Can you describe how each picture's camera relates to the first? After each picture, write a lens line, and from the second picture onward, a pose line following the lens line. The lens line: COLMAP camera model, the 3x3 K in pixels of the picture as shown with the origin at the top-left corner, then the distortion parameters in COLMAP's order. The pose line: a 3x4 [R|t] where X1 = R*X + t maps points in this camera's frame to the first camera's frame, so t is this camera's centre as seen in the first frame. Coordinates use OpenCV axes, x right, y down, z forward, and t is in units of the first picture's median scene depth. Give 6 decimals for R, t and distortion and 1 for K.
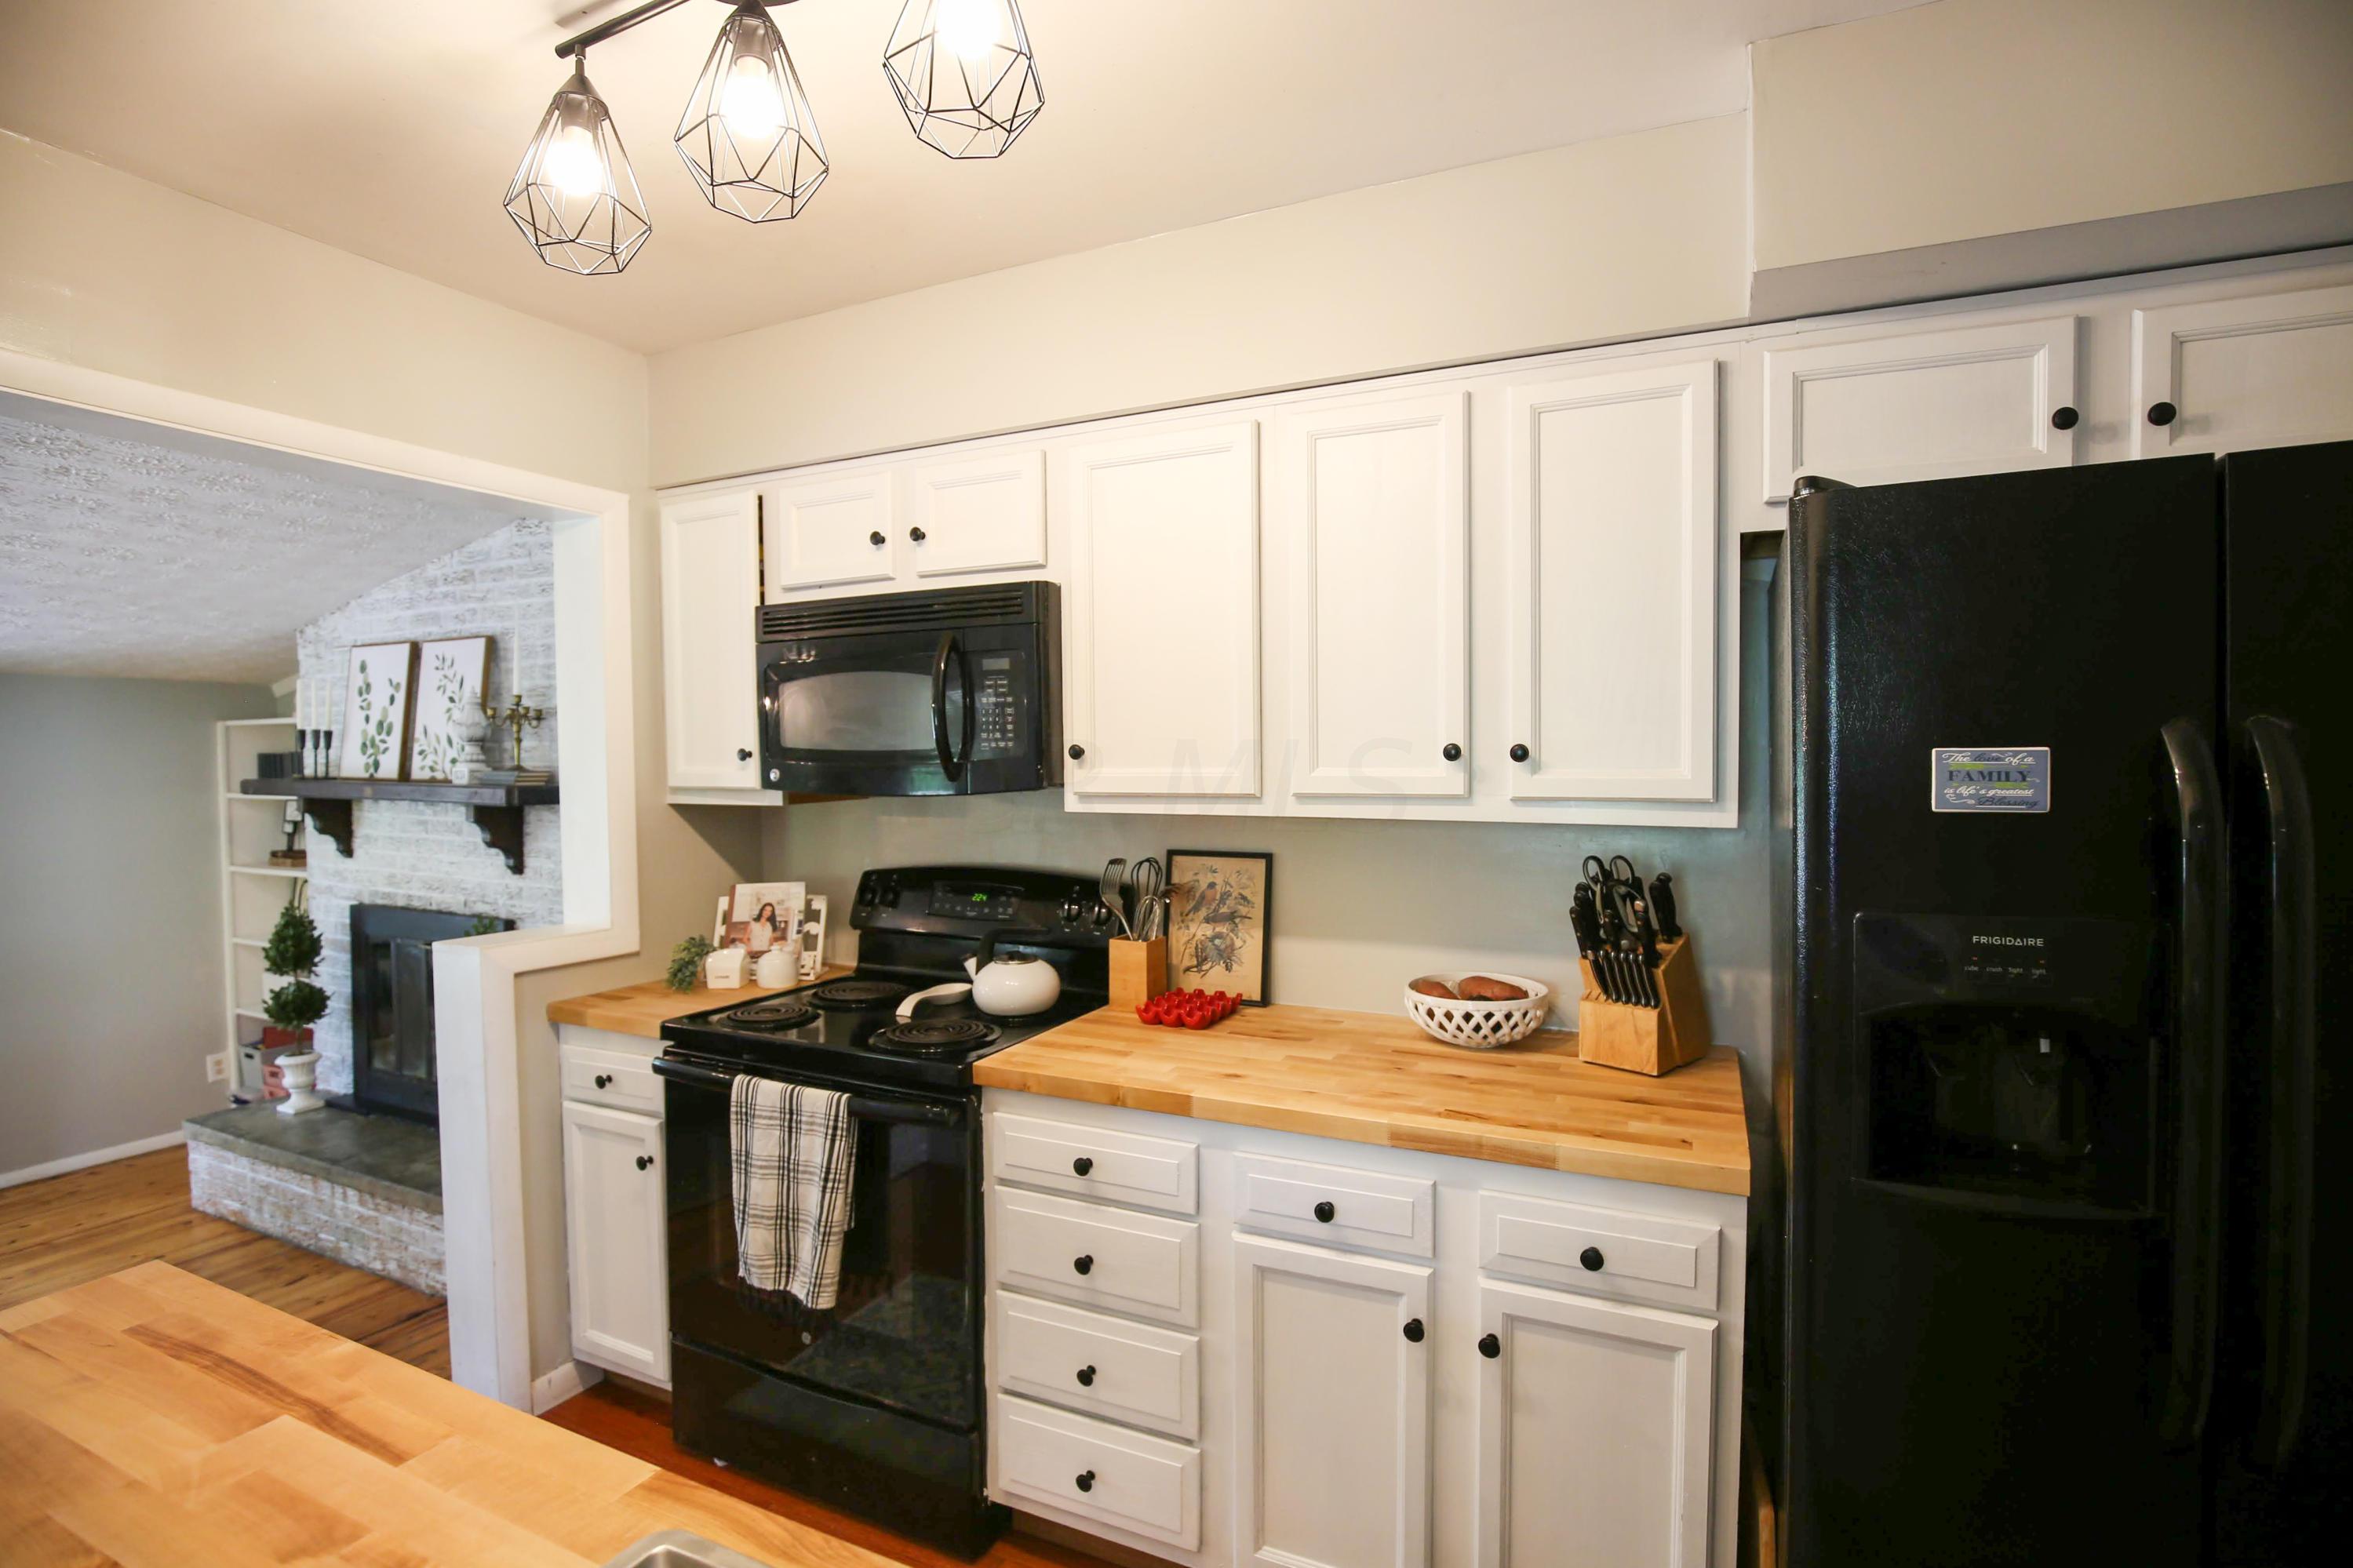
lens RADIAL K [[1100.5, 0, 1178.8], [0, 1100.5, 786.1], [0, 0, 1]] dist [-0.031132, 0.000418]
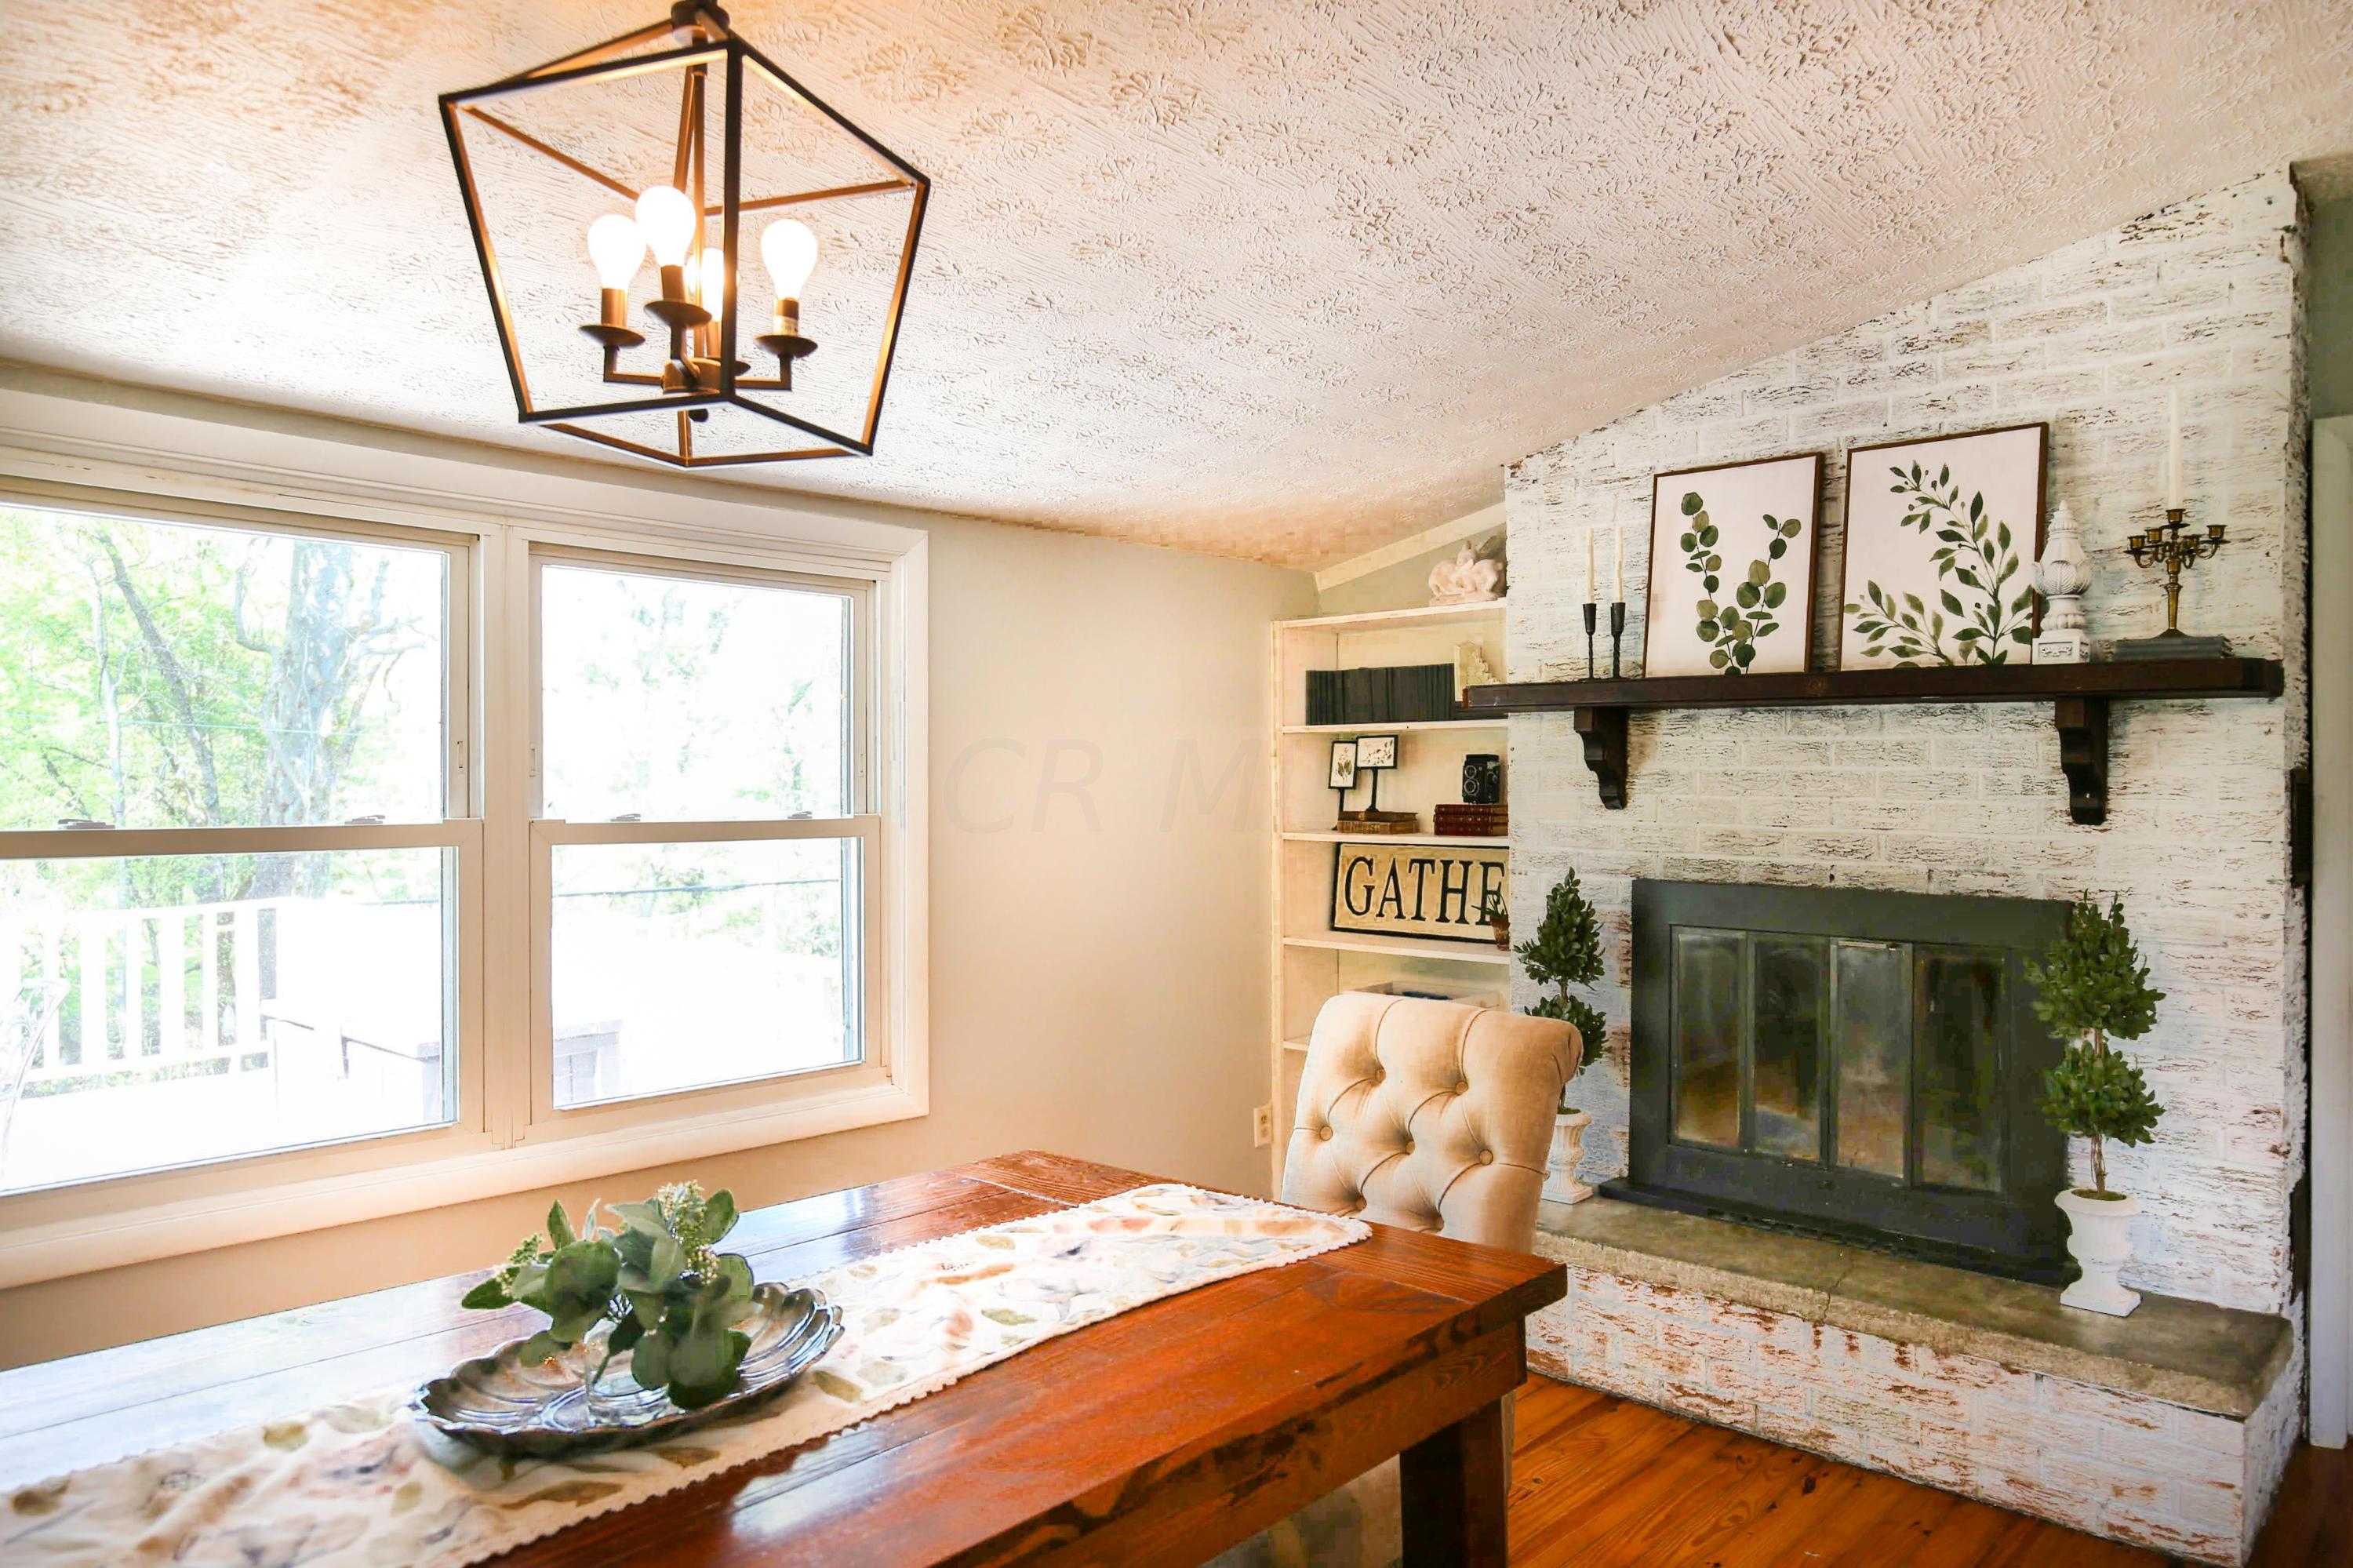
lens RADIAL K [[1560.9, 0, 1176.5], [0, 1560.9, 784.0], [0, 0, 1]] dist [-0.014867, 0.001430]
pose [[0.948303, 0.006558, -0.317297, -0.769779], [-0.014060, 0.999673, -0.021359, 0.080098], [0.317054, 0.024716, 0.948086, 0.041165]]
